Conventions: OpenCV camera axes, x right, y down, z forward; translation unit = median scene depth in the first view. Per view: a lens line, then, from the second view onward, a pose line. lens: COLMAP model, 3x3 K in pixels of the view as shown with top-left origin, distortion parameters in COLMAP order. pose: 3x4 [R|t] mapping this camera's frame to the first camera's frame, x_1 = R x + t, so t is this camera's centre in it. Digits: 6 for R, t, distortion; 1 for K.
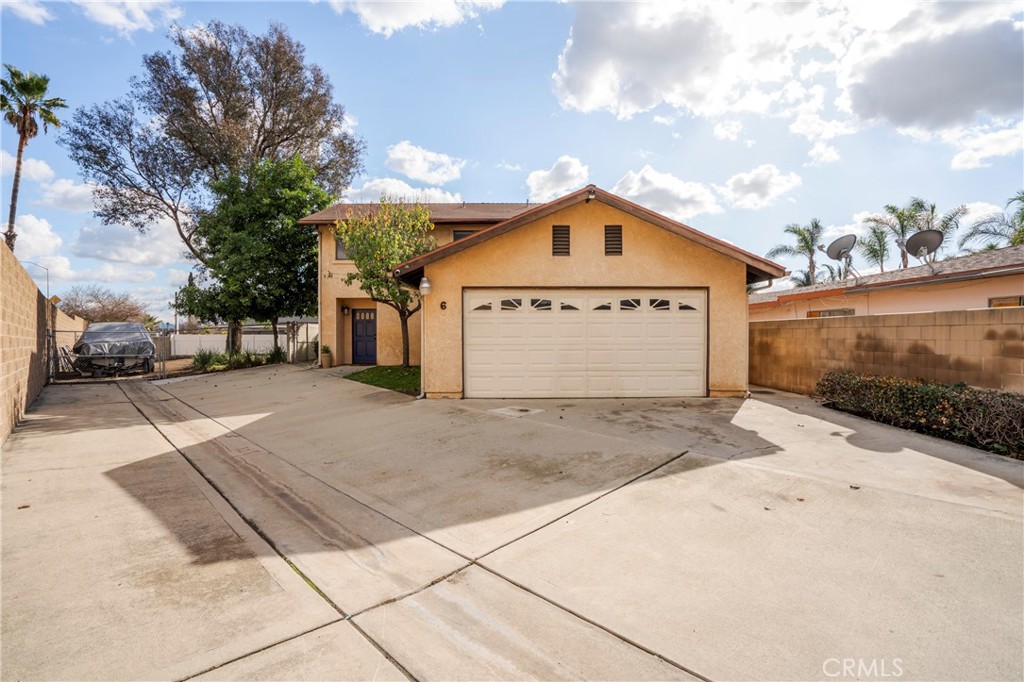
lens RADIAL K [[486.7, 0, 512.7], [0, 486.7, 335.7], [0, 0, 1]] dist [-0.011184, 0.001113]
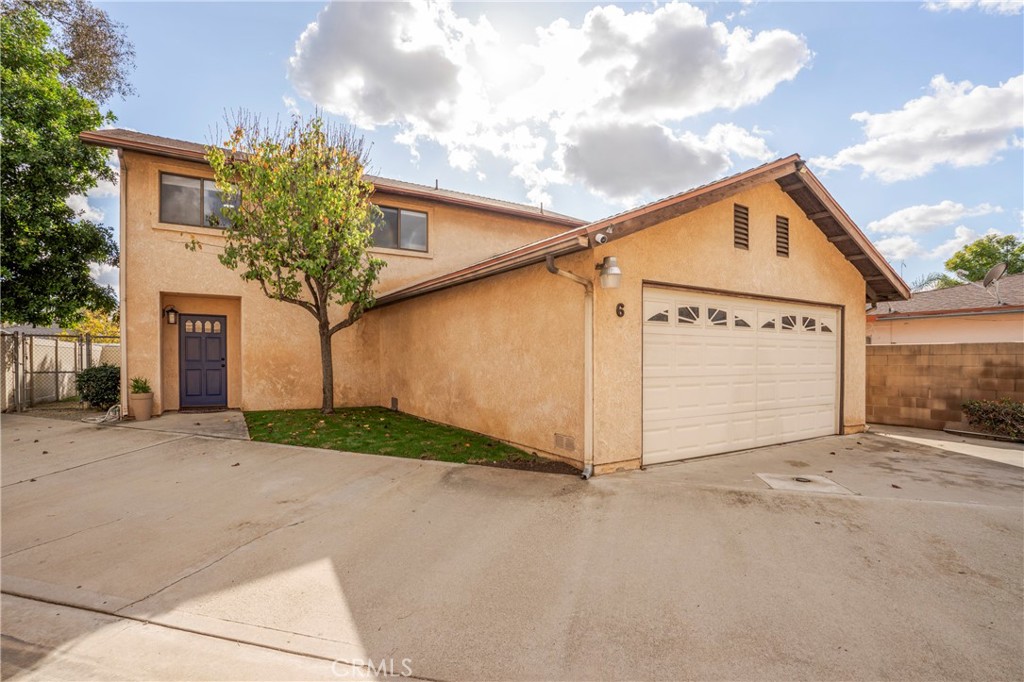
lens RADIAL K [[503.8, 0, 512.7], [0, 503.8, 360.8], [0, 0, 1]] dist [-0.027163, 0.000543]
pose [[0.856783, 0.001009, 0.515676, -0.316535], [-0.002857, 0.999992, 0.002790, -0.002304], [-0.515669, -0.003864, 0.856779, 0.317001]]
